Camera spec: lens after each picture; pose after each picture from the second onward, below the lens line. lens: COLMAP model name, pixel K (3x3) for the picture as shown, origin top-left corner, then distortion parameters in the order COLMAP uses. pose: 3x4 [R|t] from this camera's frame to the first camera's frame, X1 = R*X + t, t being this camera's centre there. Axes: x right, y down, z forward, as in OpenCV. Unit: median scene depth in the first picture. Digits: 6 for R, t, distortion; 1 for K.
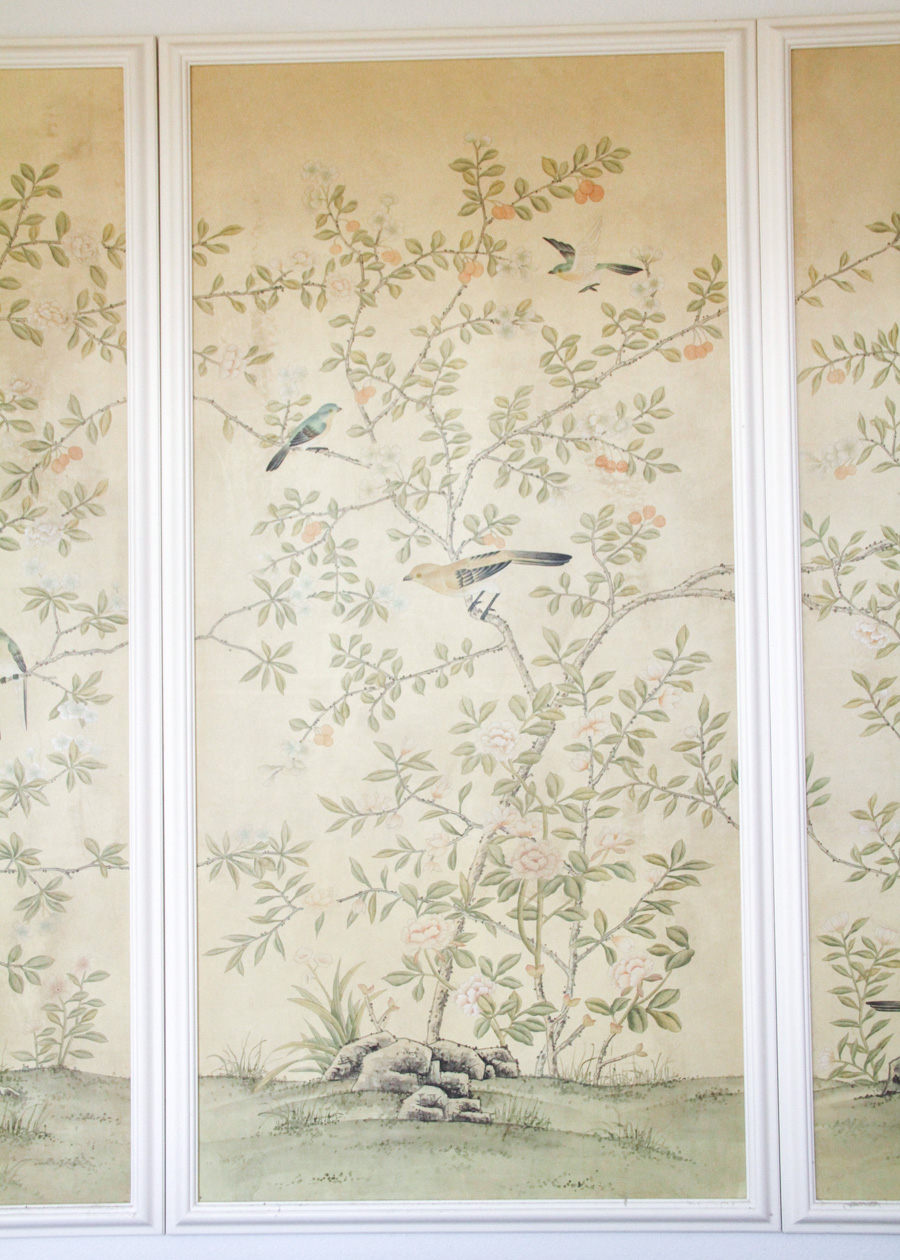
lens RADIAL K [[1598.3, 0, 449.7], [0, 1598.3, 633.6], [0, 0, 1]] dist [0.005105, 0.000000]
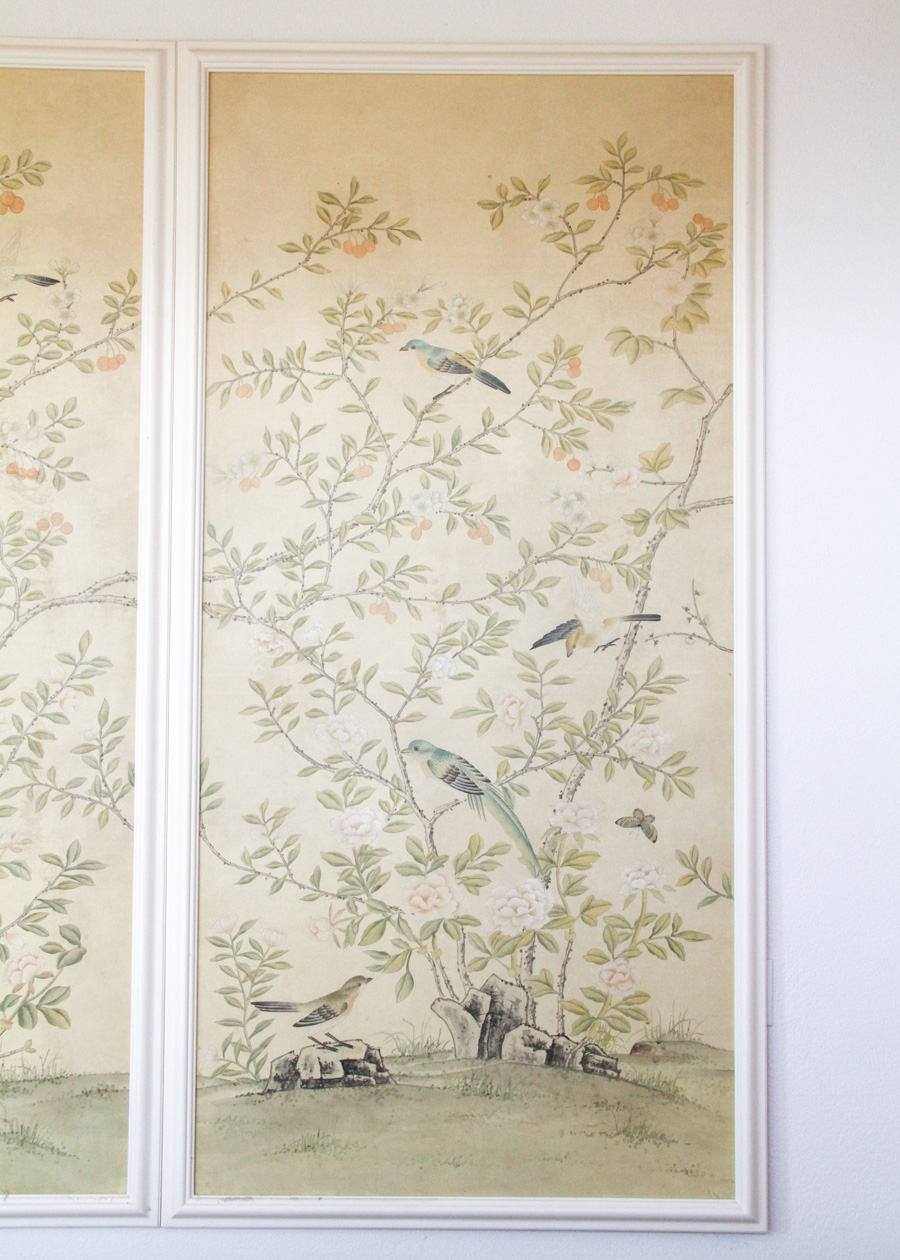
lens RADIAL K [[1598.3, 0, 450.6], [0, 1598.3, 622.4], [0, 0, 1]] dist [0.005105, 0.000000]
pose [[0.999126, 0.022436, 0.035276, 0.343669], [-0.022205, 0.999730, -0.006907, -0.008464], [-0.035421, 0.006118, 0.999354, -0.028995]]
